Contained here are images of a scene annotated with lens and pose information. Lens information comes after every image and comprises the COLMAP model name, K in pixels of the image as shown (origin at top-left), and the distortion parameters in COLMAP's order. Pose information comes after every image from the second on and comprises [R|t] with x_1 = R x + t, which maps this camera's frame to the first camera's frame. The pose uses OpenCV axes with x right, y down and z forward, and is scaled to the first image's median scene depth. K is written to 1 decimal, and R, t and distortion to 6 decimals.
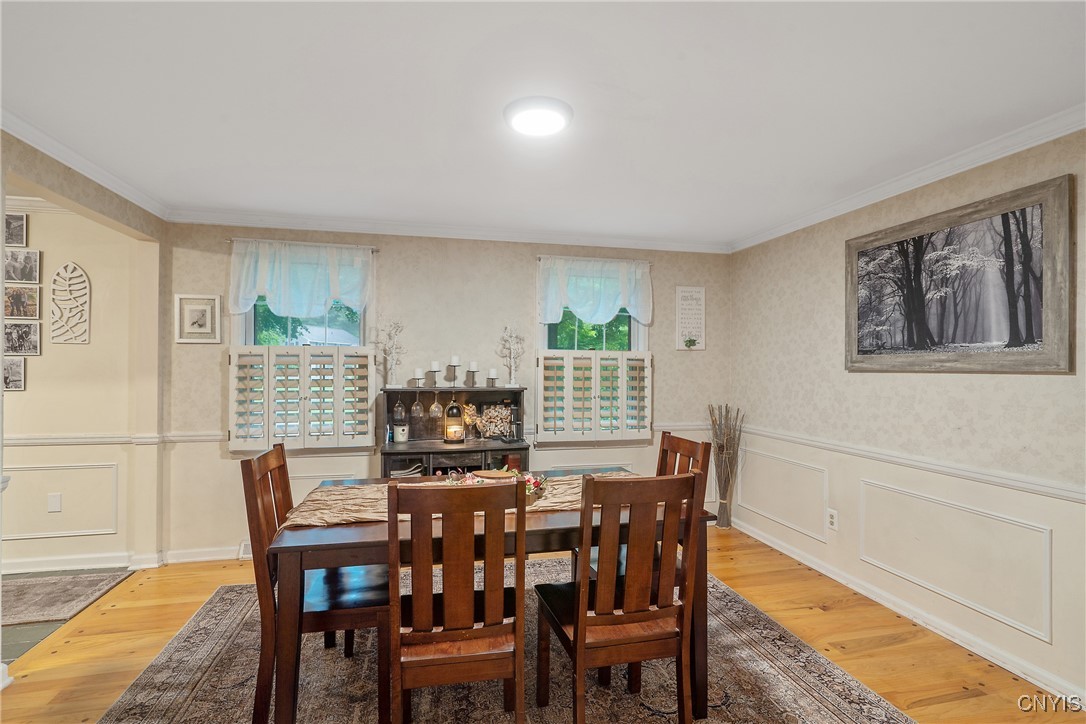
lens RADIAL K [[519.4, 0, 543.0], [0, 519.4, 362.0], [0, 0, 1]] dist [0.000040, -0.000067]
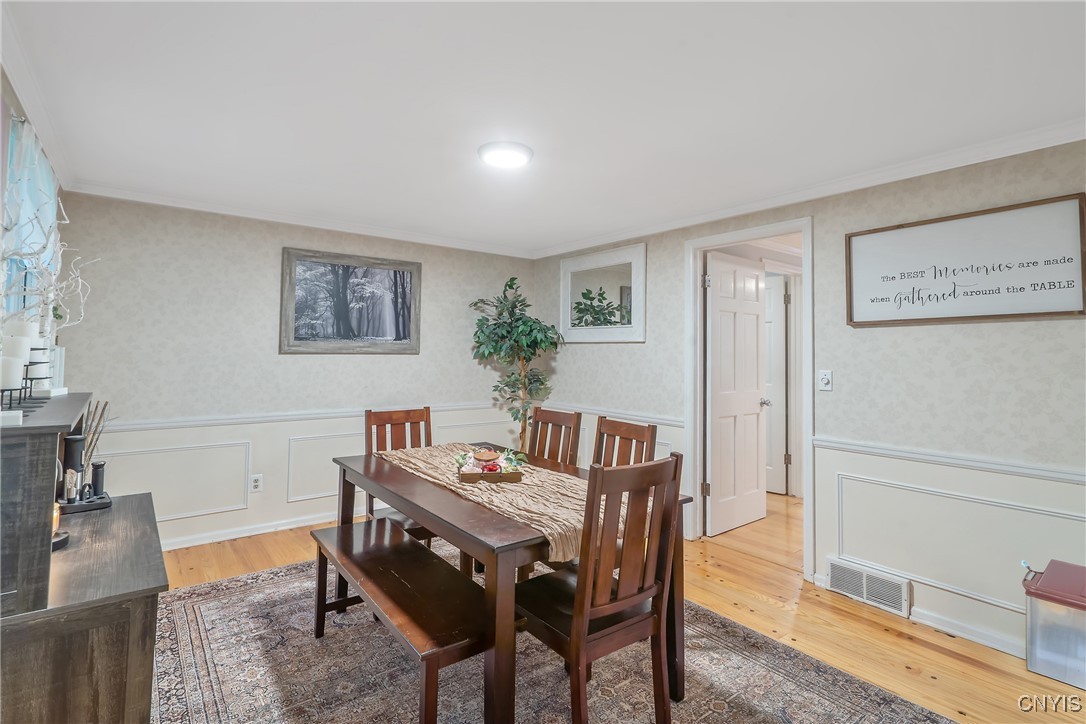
lens RADIAL K [[519.4, 0, 543.0], [0, 519.4, 362.0], [0, 0, 1]] dist [0.000040, -0.000067]
pose [[-0.422481, -0.002165, 0.906369, -0.902232], [-0.005211, 0.999986, -0.000040, 0.040208], [-0.906357, -0.004740, -0.422487, 1.105456]]
